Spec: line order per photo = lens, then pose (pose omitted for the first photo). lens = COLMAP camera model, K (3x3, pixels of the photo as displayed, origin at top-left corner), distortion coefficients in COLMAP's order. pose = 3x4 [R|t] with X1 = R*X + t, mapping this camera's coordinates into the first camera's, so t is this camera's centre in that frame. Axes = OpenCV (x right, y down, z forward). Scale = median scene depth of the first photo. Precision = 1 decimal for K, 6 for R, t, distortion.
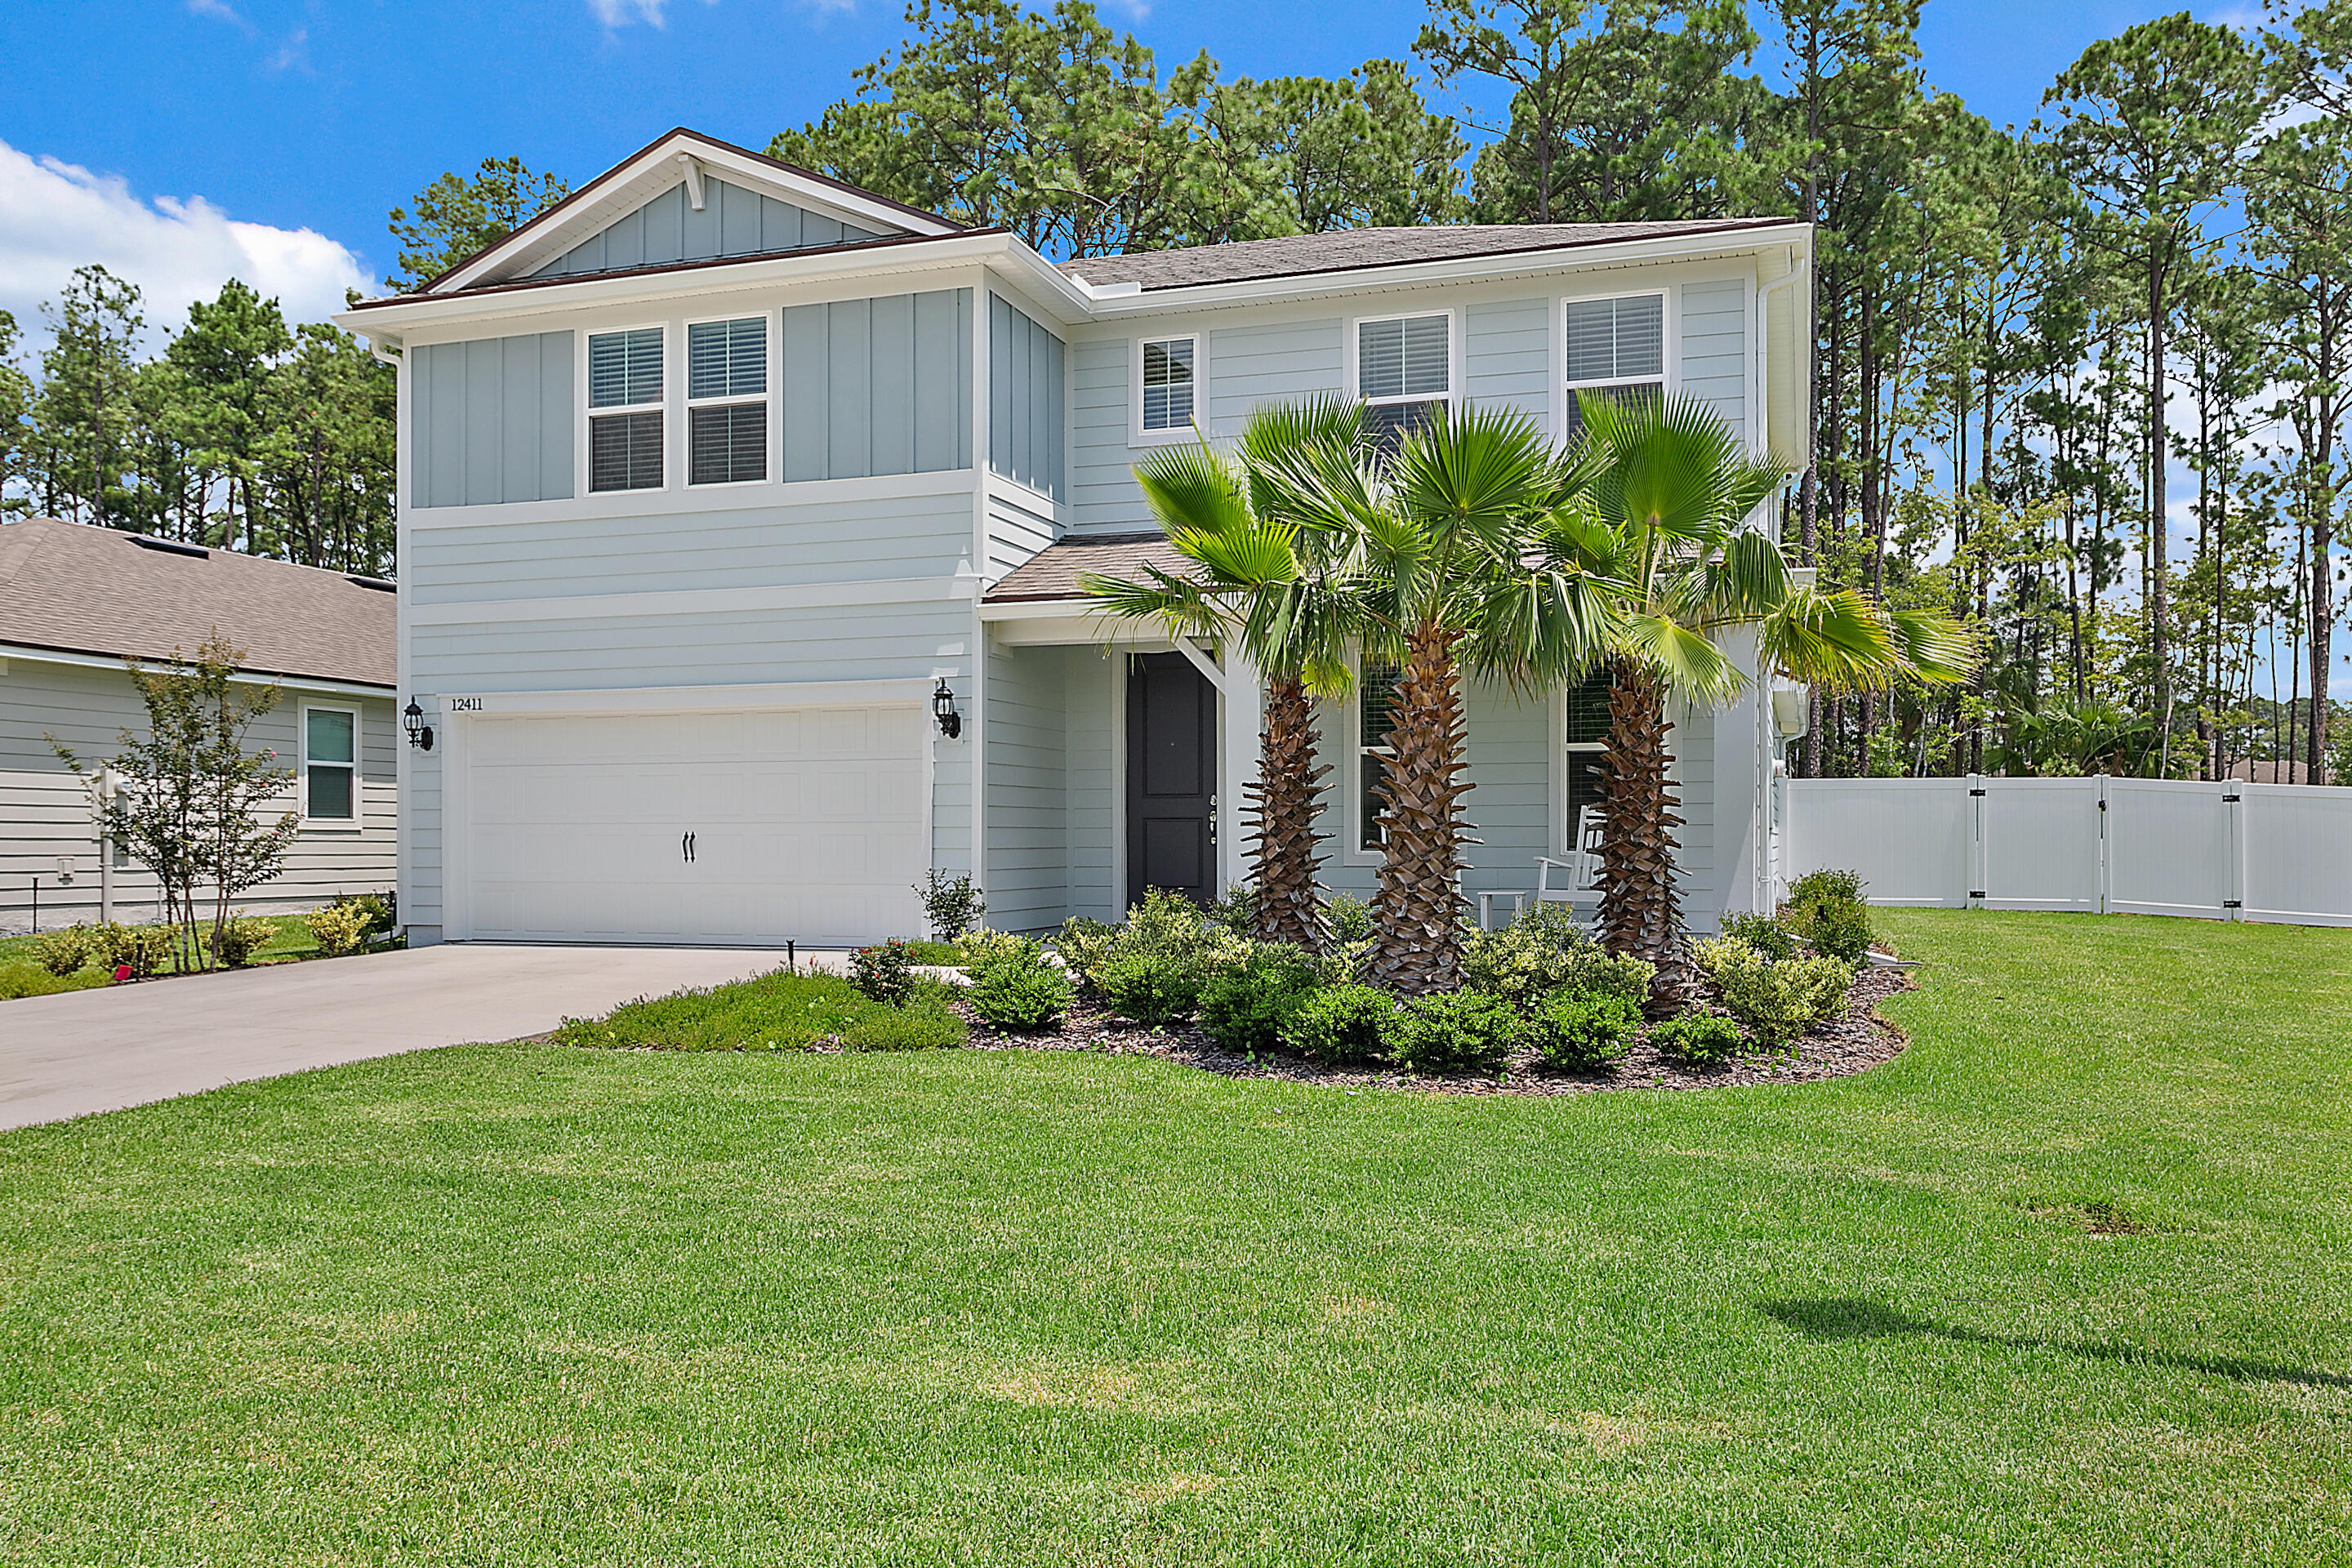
lens RADIAL K [[1857.1, 0, 1176.0], [0, 1857.1, 784.0], [0, 0, 1]] dist [0.009580, 0.010813]
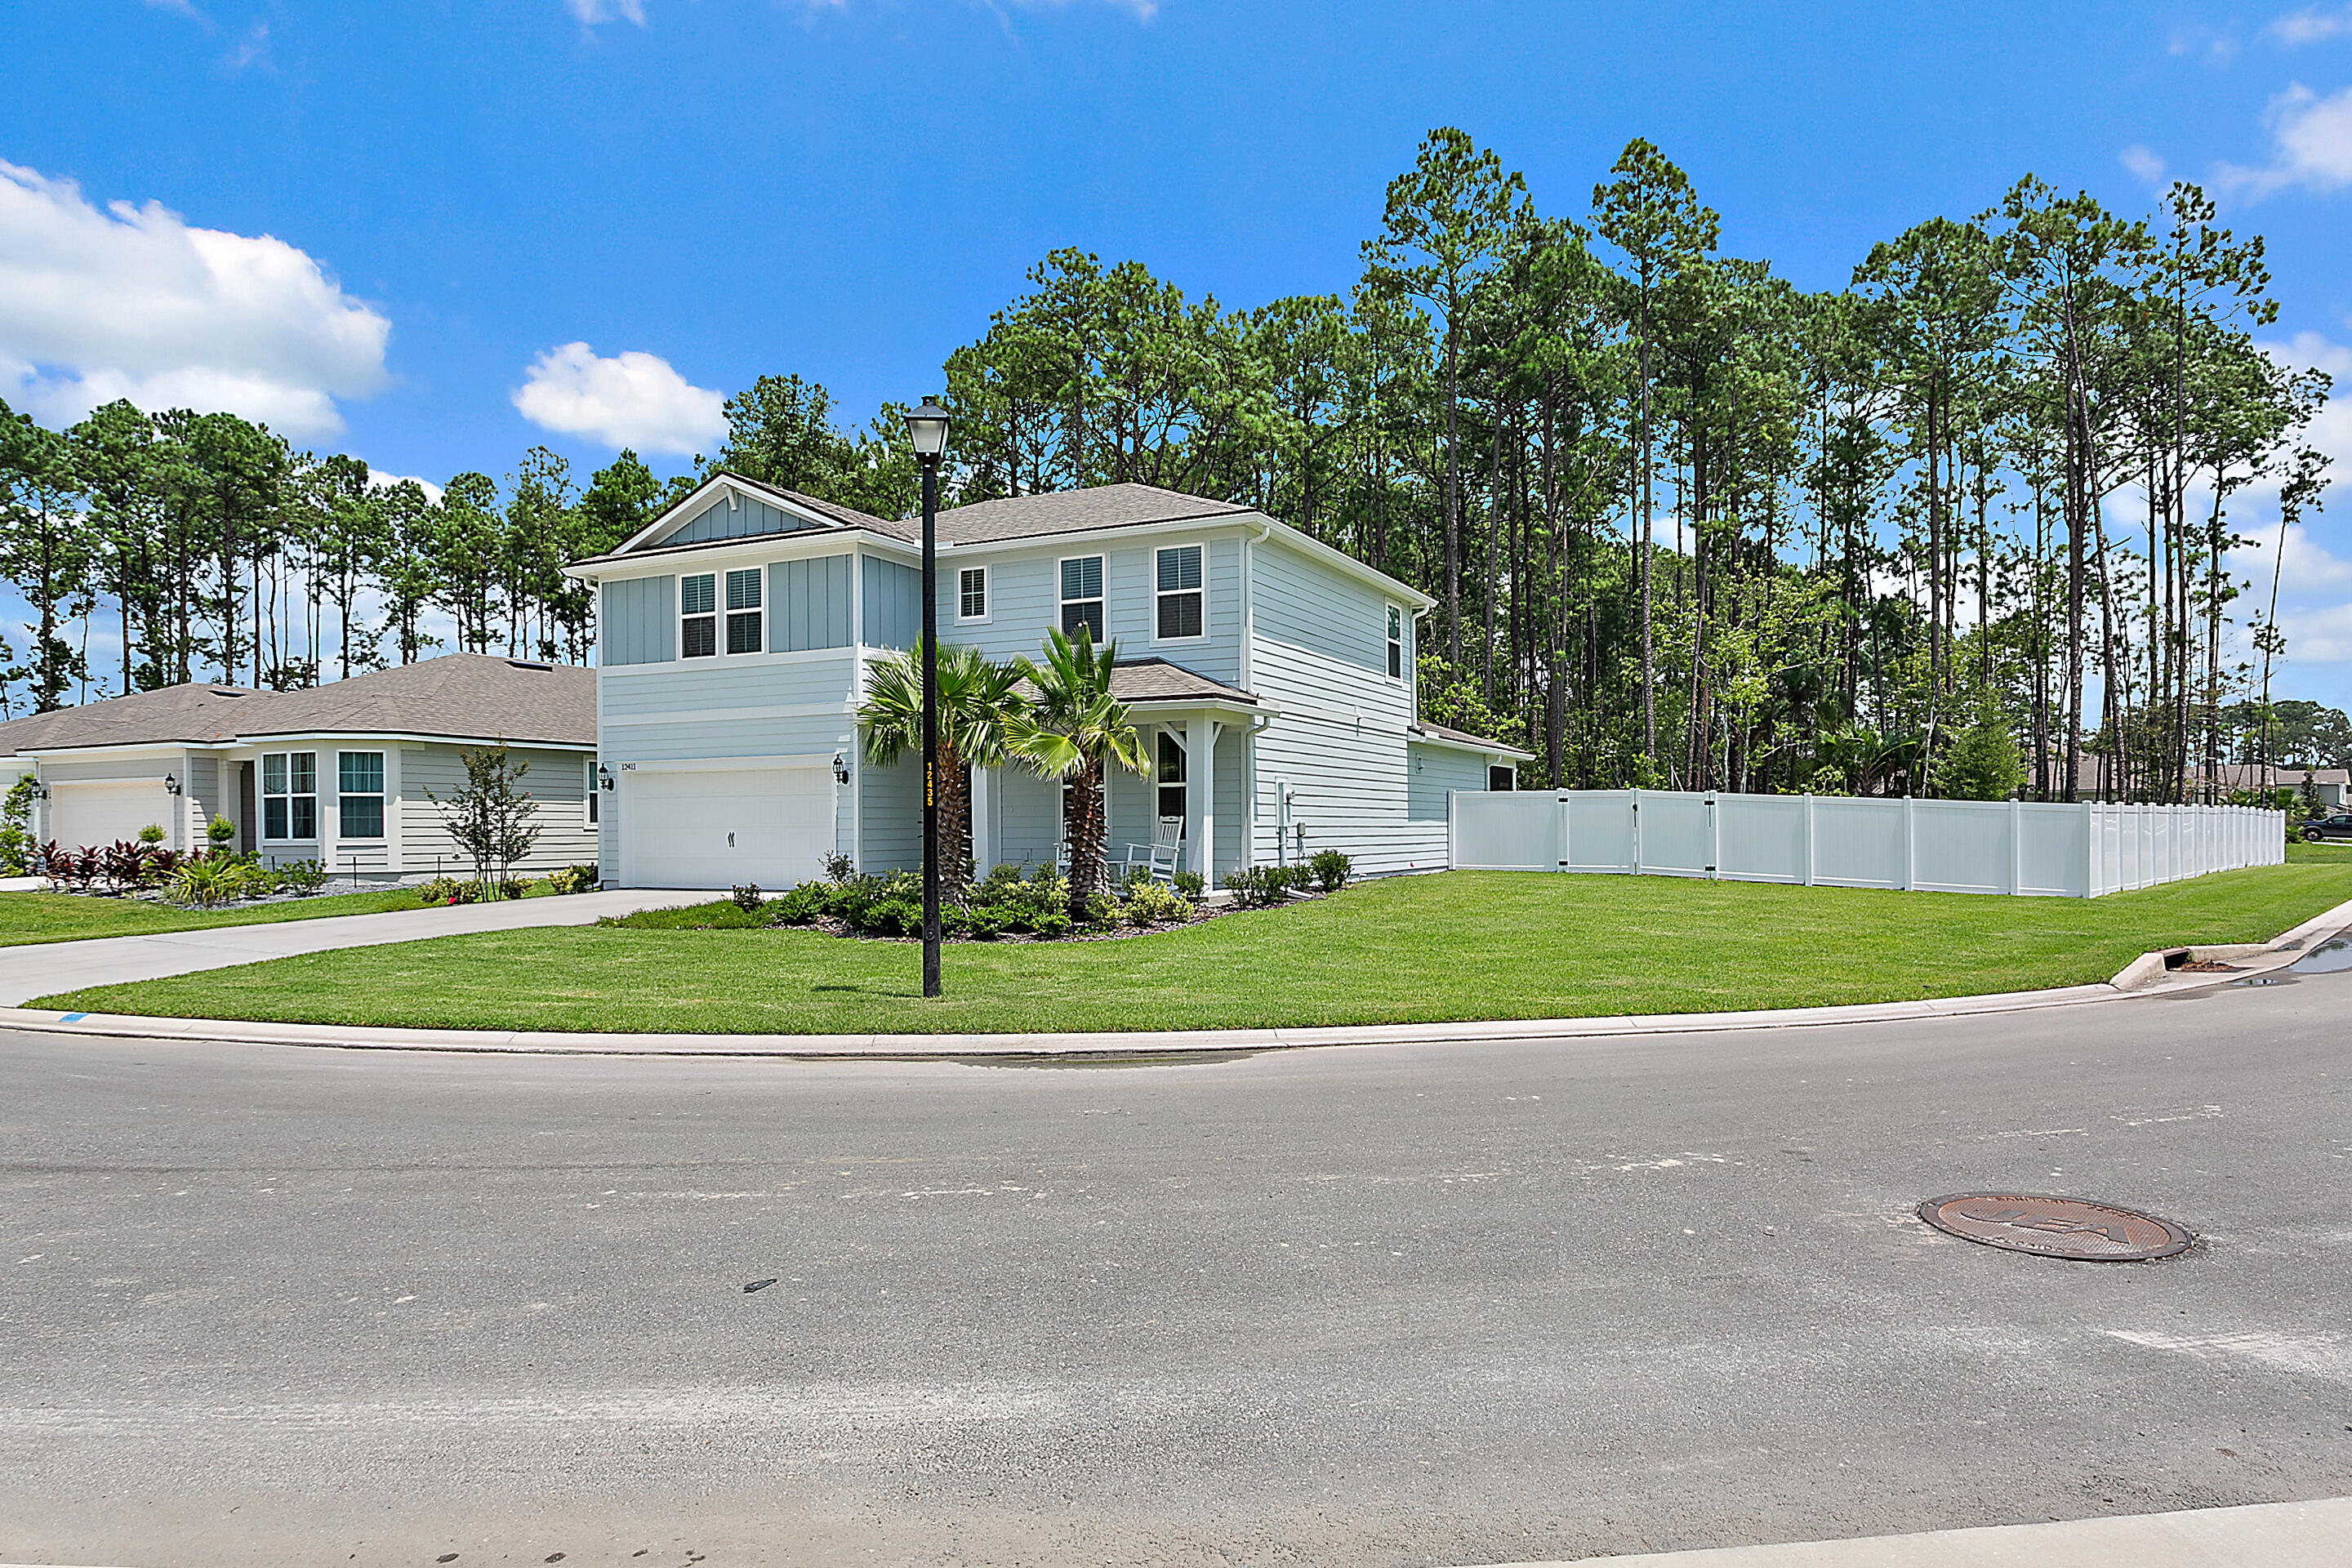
lens RADIAL K [[1481.2, 0, 1176.0], [0, 1481.2, 784.0], [0, 0, 1]] dist [-0.034125, -0.000132]
pose [[0.990527, -0.009492, -0.136987, 0.415333], [0.009828, 0.999950, 0.001782, -0.022564], [0.136964, -0.003111, 0.990571, -0.471087]]
